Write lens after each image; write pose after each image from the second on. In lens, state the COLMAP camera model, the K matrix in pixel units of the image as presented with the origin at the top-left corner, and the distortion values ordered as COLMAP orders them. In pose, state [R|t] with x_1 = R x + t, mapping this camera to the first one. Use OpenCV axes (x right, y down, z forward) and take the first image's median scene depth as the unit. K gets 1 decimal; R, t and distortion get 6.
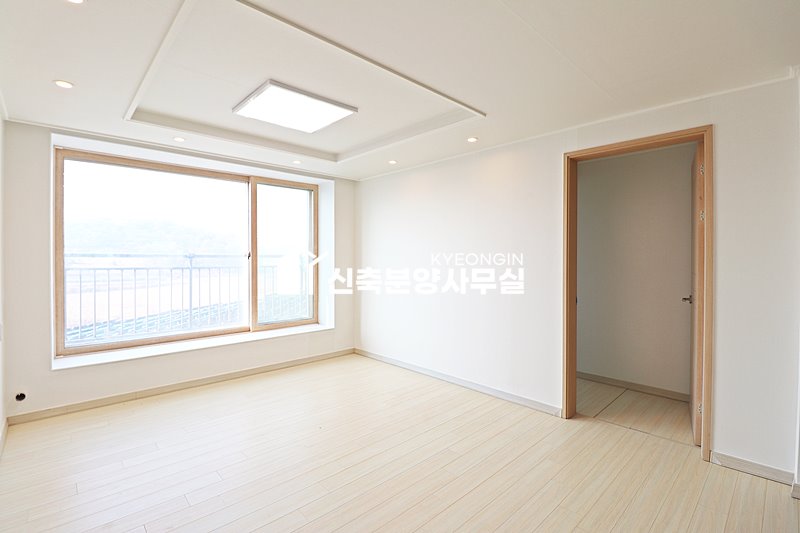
lens RADIAL K [[368.8, 0, 399.7], [0, 368.8, 261.1], [0, 0, 1]] dist [-0.004819, -0.005849]
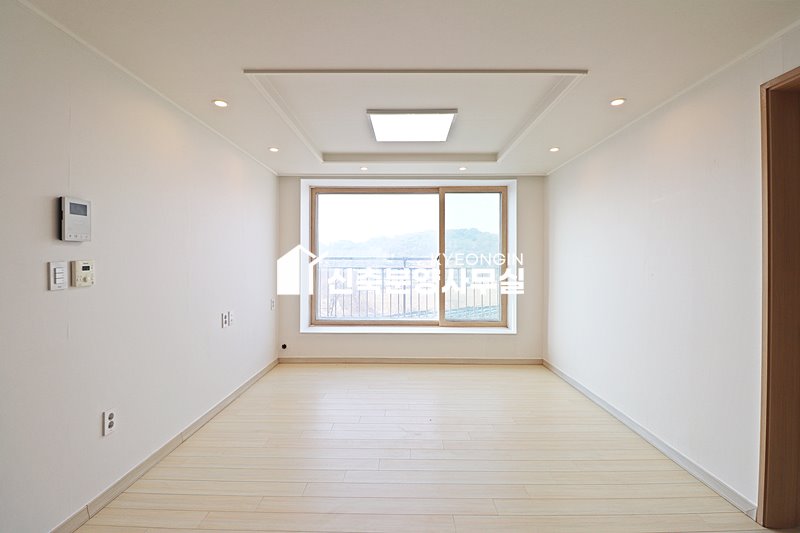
lens RADIAL K [[368.8, 0, 401.5], [0, 368.8, 261.9], [0, 0, 1]] dist [-0.004819, -0.005849]
pose [[0.724744, 0.002384, -0.689014, 0.290775], [-0.007674, 0.999960, -0.004612, 0.002492], [0.688975, 0.008630, 0.724734, 0.111740]]
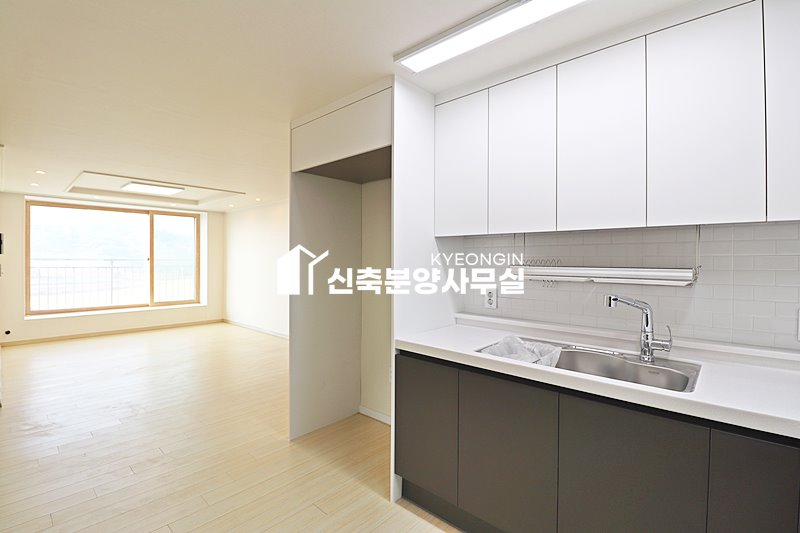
lens RADIAL K [[368.8, 0, 399.9], [0, 368.8, 260.9], [0, 0, 1]] dist [-0.004819, -0.005849]
pose [[0.995890, 0.003685, 0.090501, 0.558411], [-0.003119, 0.999975, -0.006400, -0.002040], [-0.090522, 0.006091, 0.995876, -0.726564]]
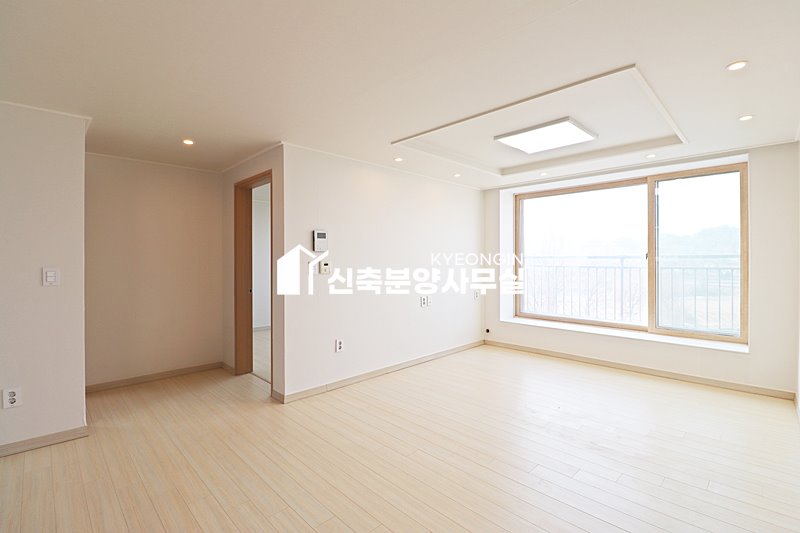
lens RADIAL K [[368.8, 0, 403.1], [0, 368.8, 261.8], [0, 0, 1]] dist [-0.004819, -0.005849]
pose [[0.035648, 0.004566, -0.999354, 0.581350], [-0.005316, 0.999976, 0.004380, -0.000316], [0.999350, 0.005157, 0.035672, 0.307577]]
